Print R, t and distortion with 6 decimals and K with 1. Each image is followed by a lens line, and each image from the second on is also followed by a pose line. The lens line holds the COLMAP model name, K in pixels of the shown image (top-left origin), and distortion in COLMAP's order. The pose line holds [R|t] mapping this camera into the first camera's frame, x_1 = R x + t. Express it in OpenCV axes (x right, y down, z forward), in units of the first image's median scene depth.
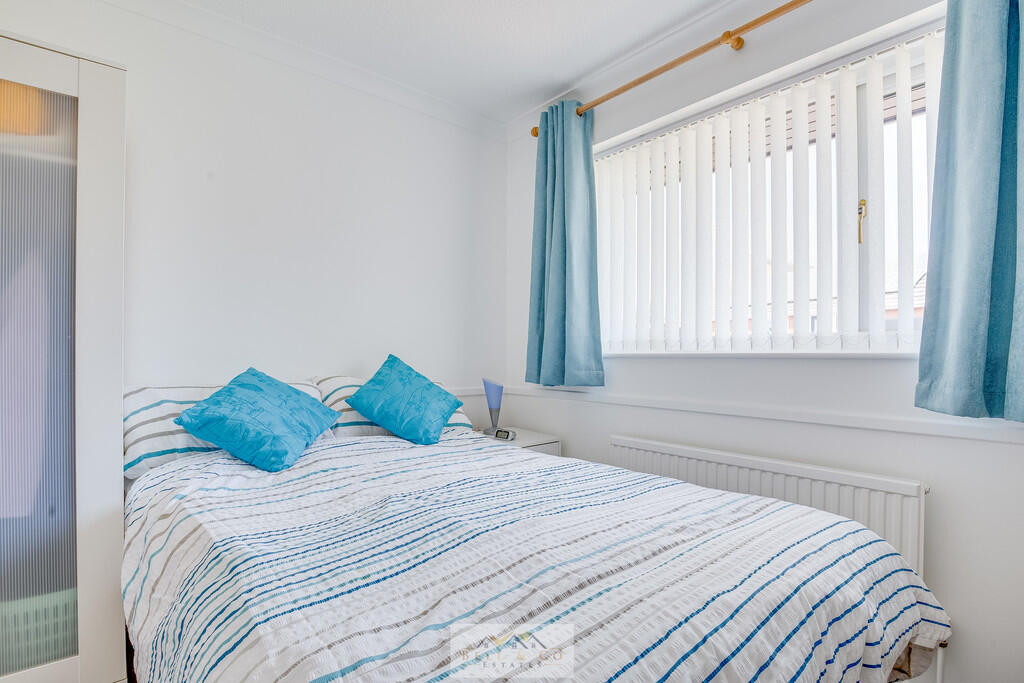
lens RADIAL K [[506.2, 0, 510.3], [0, 506.2, 352.1], [0, 0, 1]] dist [-0.001463, -0.000290]
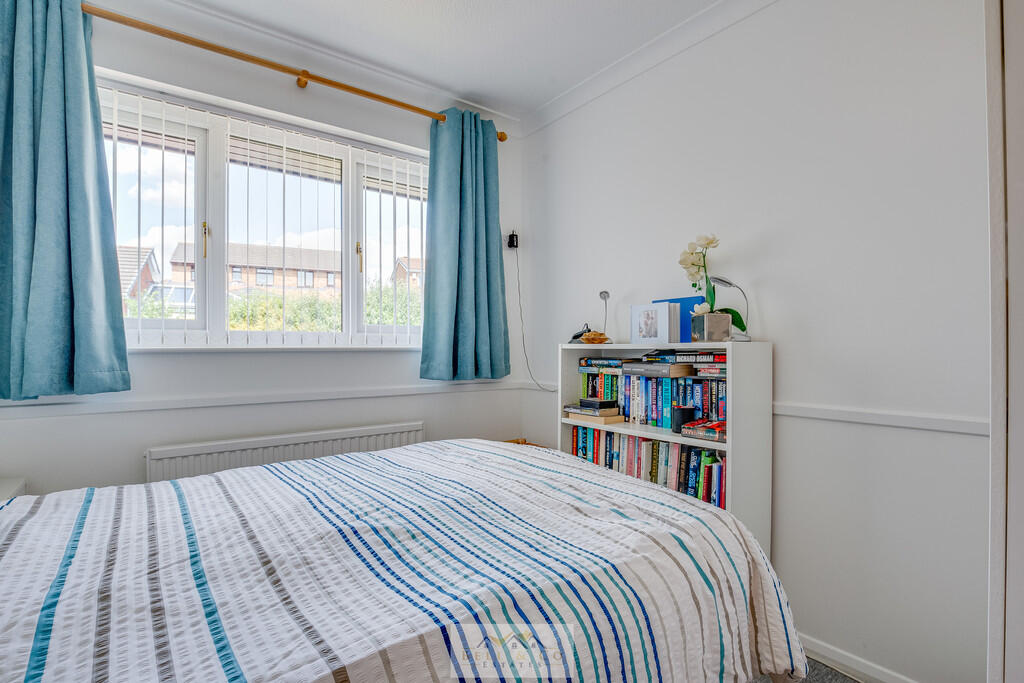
lens RADIAL K [[506.2, 0, 510.3], [0, 506.2, 352.1], [0, 0, 1]] dist [-0.001463, -0.000290]
pose [[0.026890, -0.009694, 0.999591, -0.705112], [-0.002780, 0.999948, 0.009772, -0.000822], [-0.999635, -0.003042, 0.026861, 0.478568]]
